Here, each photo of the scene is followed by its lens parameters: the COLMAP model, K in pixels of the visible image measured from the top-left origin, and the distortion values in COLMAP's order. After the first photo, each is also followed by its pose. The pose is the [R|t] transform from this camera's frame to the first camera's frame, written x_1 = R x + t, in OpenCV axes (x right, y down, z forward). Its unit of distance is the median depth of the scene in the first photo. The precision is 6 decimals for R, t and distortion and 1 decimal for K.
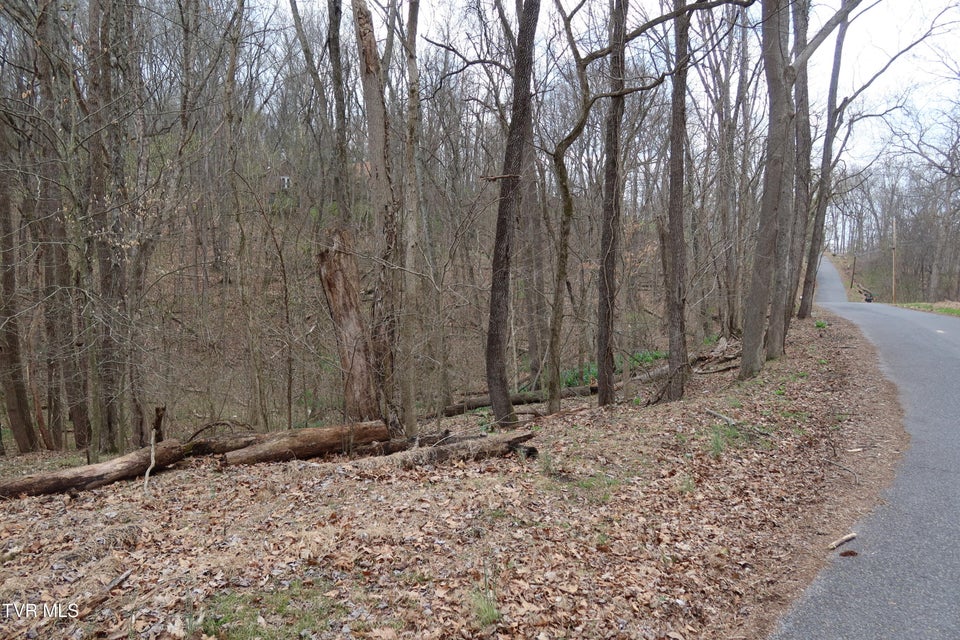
lens RADIAL K [[663.0, 0, 483.0], [0, 663.0, 320.1], [0, 0, 1]] dist [-0.002887, 0.002481]
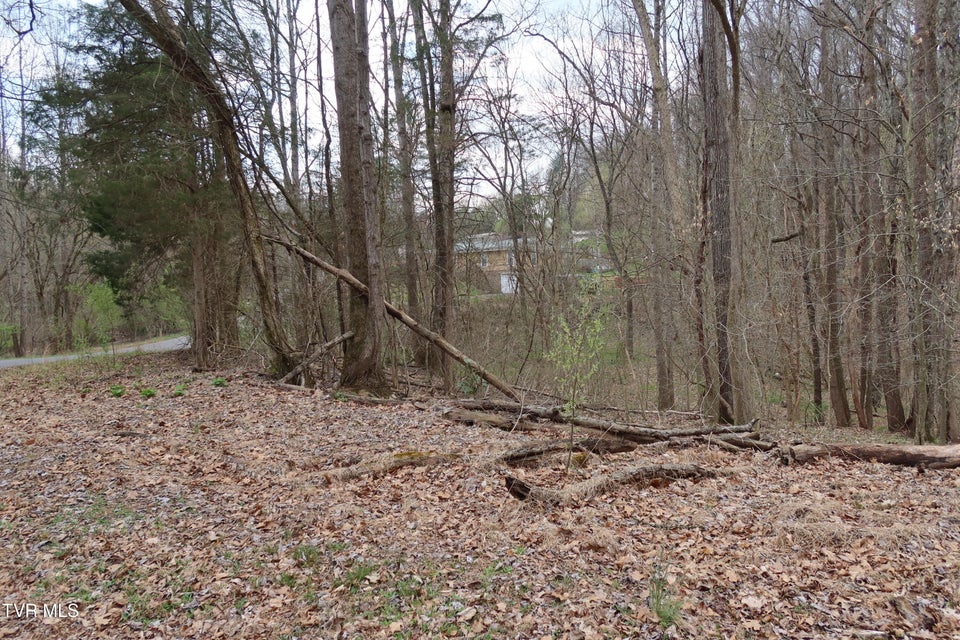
lens RADIAL K [[663.0, 0, 479.5], [0, 663.0, 323.2], [0, 0, 1]] dist [-0.002887, 0.002481]
pose [[0.471617, 0.031583, -0.881238, -0.016312], [-0.009675, 0.999484, 0.030643, 0.000393], [0.881751, -0.005926, 0.471679, -0.132424]]
